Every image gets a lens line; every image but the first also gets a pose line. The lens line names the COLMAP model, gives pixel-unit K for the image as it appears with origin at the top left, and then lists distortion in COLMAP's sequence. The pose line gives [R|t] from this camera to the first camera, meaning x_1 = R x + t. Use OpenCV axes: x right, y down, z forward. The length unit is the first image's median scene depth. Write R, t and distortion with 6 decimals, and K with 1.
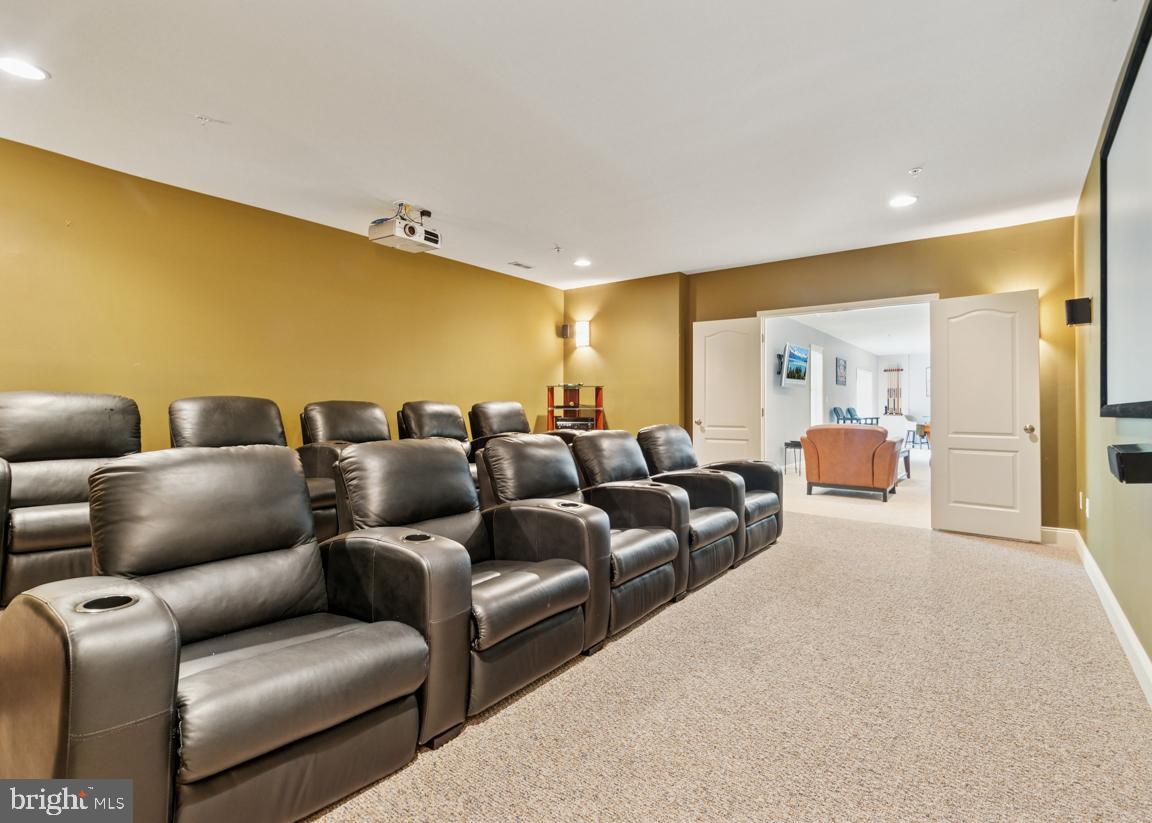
lens RADIAL K [[572.6, 0, 578.7], [0, 572.6, 402.7], [0, 0, 1]] dist [-0.000182, -0.003998]
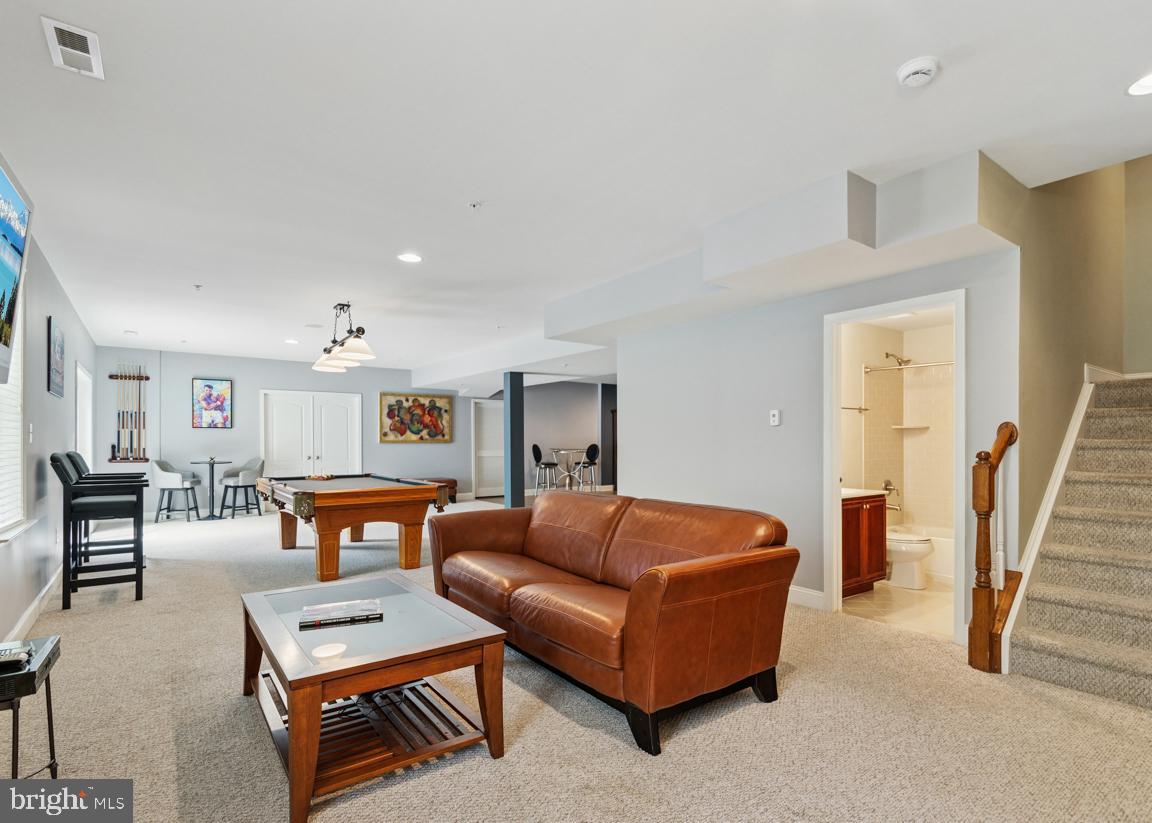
lens RADIAL K [[572.6, 0, 582.5], [0, 572.6, 443.5], [0, 0, 1]] dist [-0.000182, -0.003998]
pose [[0.268904, -0.003138, 0.963162, 0.150367], [-0.013961, 0.999877, 0.007155, -0.004592], [-0.963066, -0.015371, 0.268827, 0.451028]]
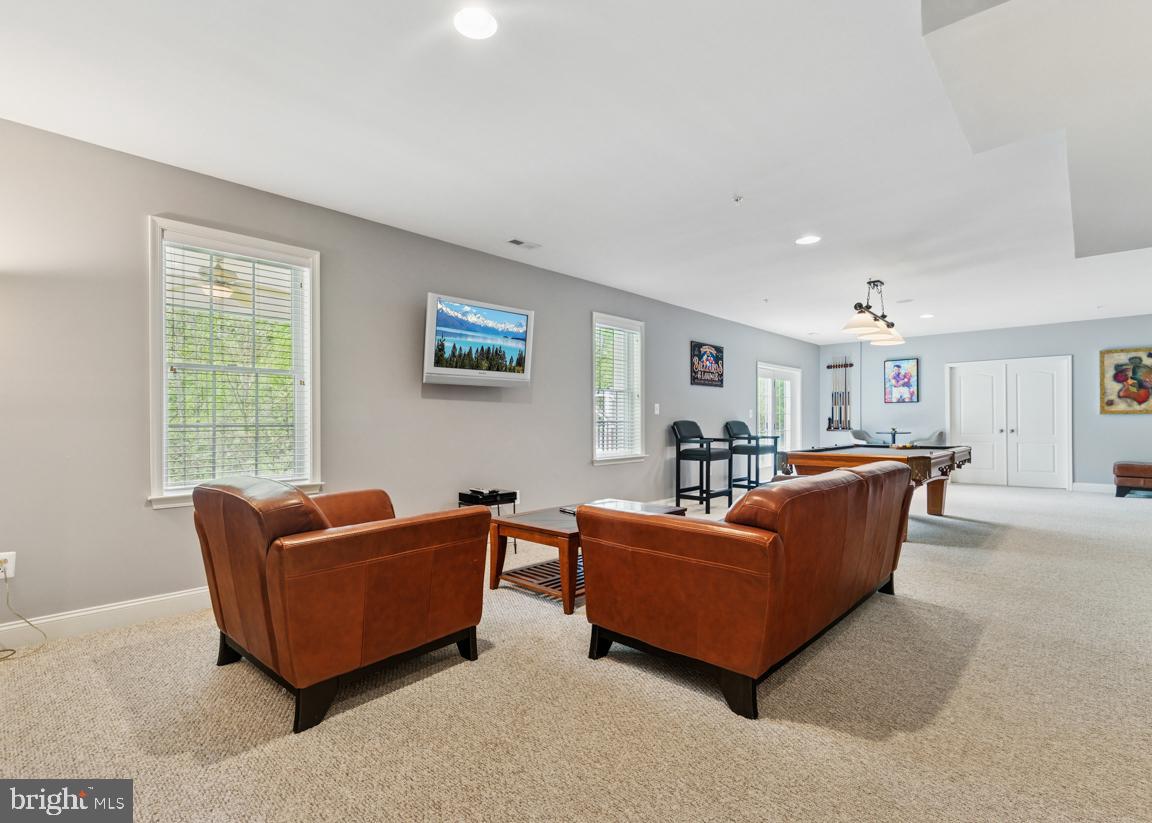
lens RADIAL K [[555.0, 0, 580.5], [0, 555.0, 418.8], [0, 0, 1]] dist [-0.030896, -0.000411]
pose [[0.994490, -0.007259, -0.104579, 0.308322], [0.008171, 0.999932, 0.008295, -0.000617], [0.104512, -0.009103, 0.994482, 0.302713]]
